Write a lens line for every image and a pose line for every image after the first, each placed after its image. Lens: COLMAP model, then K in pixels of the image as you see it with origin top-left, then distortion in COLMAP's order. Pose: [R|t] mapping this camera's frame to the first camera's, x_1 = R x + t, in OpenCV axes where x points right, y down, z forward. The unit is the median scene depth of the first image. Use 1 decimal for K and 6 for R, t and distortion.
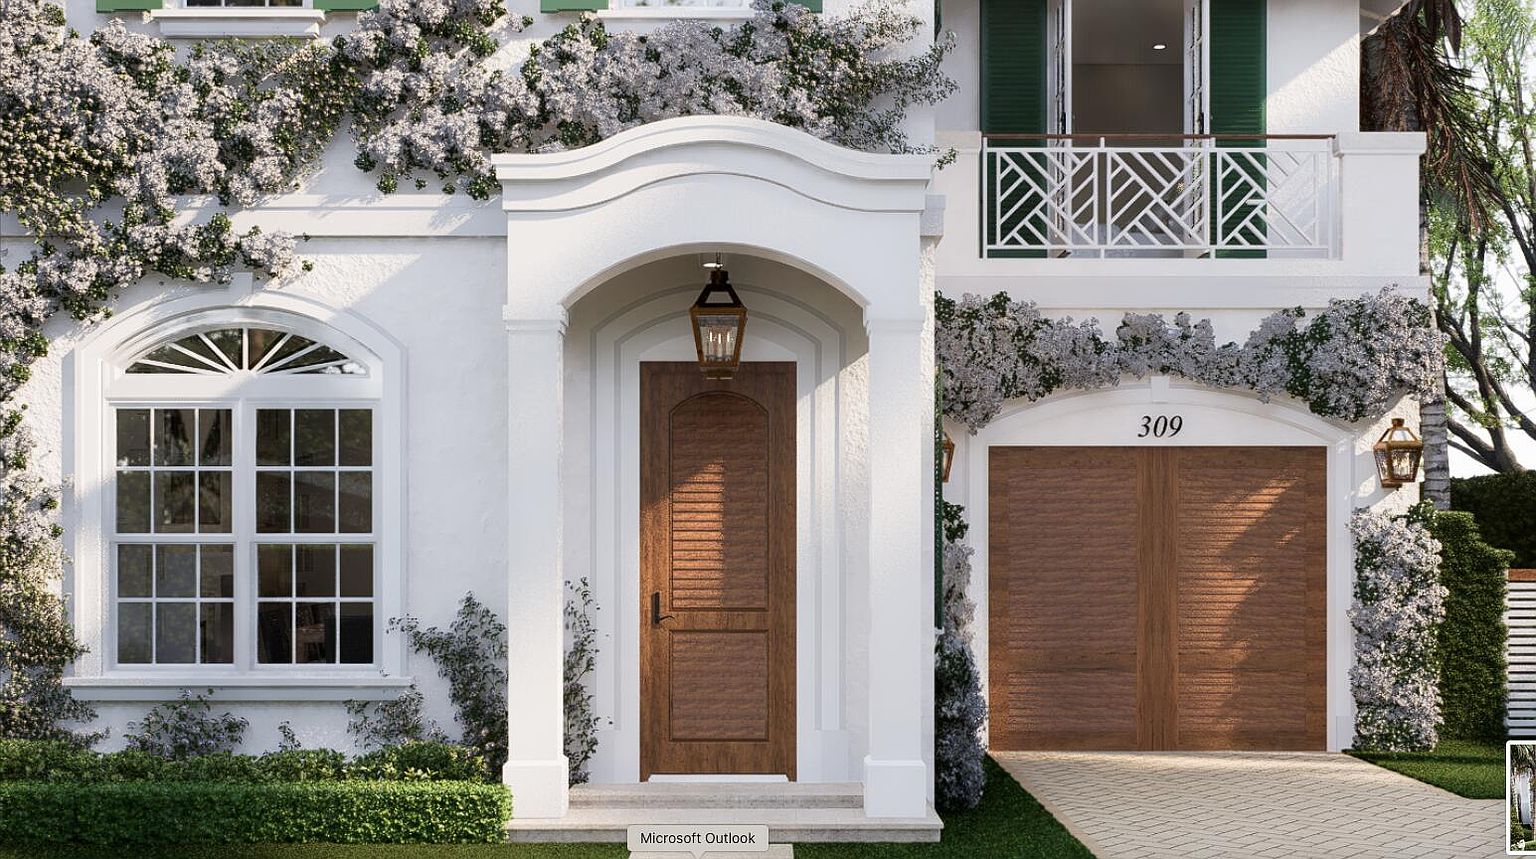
lens RADIAL K [[1721.3, 0, 748.9], [0, 1721.3, 534.2], [0, 0, 1]] dist [-0.003637, -0.004223]
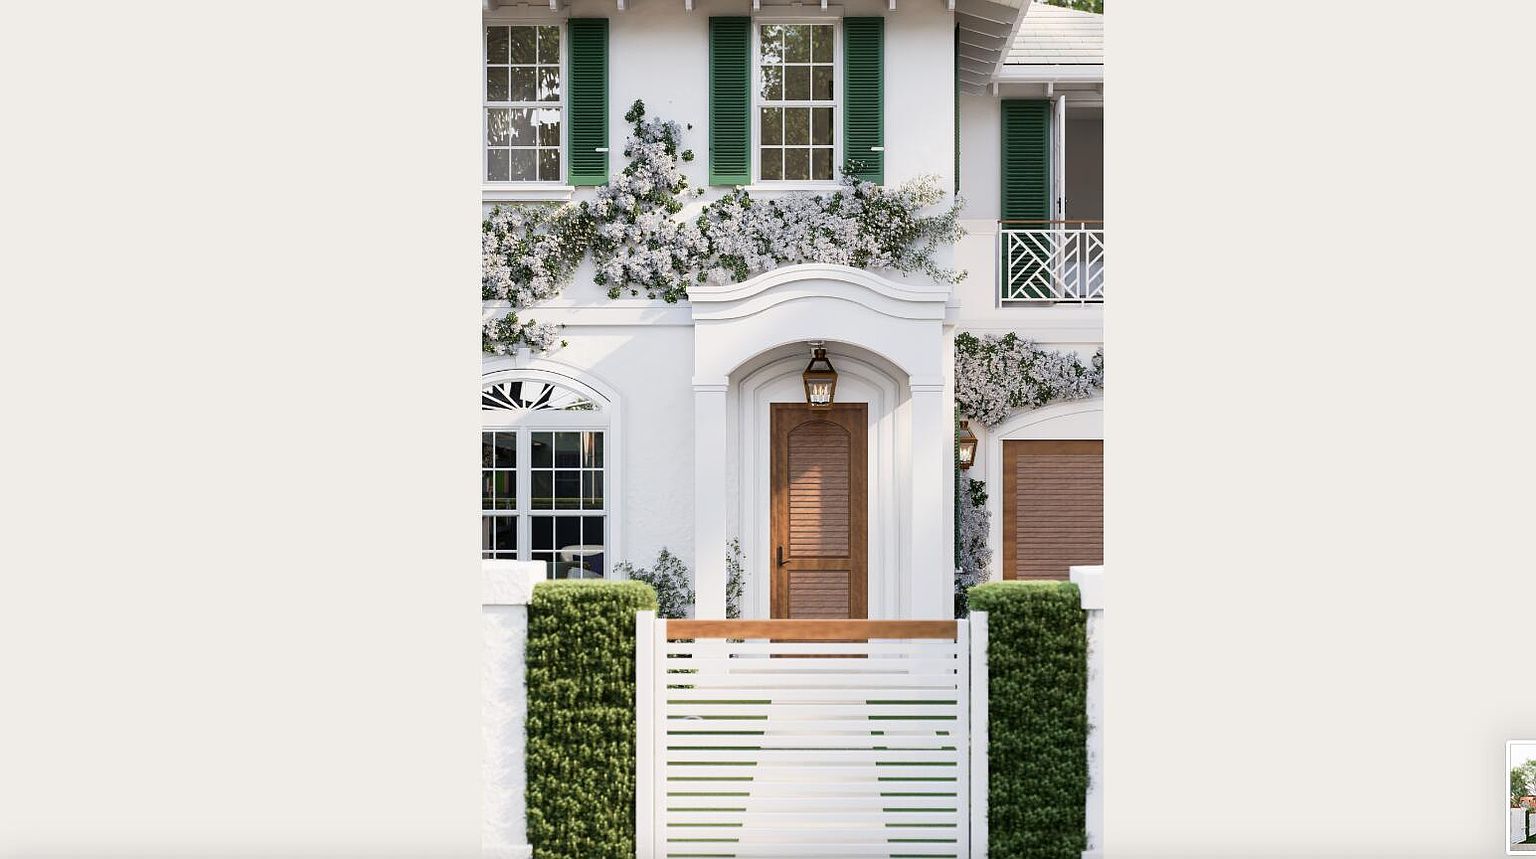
lens RADIAL K [[1974.2, 0, 768.0], [0, 1974.2, 429.5], [0, 0, 1]] dist [0.012521, 0.003422]
pose [[0.999749, -0.000173, -0.022417, -0.024280], [-0.000036, 0.999956, -0.009340, -0.058447], [0.022417, 0.009339, 0.999705, -0.844566]]
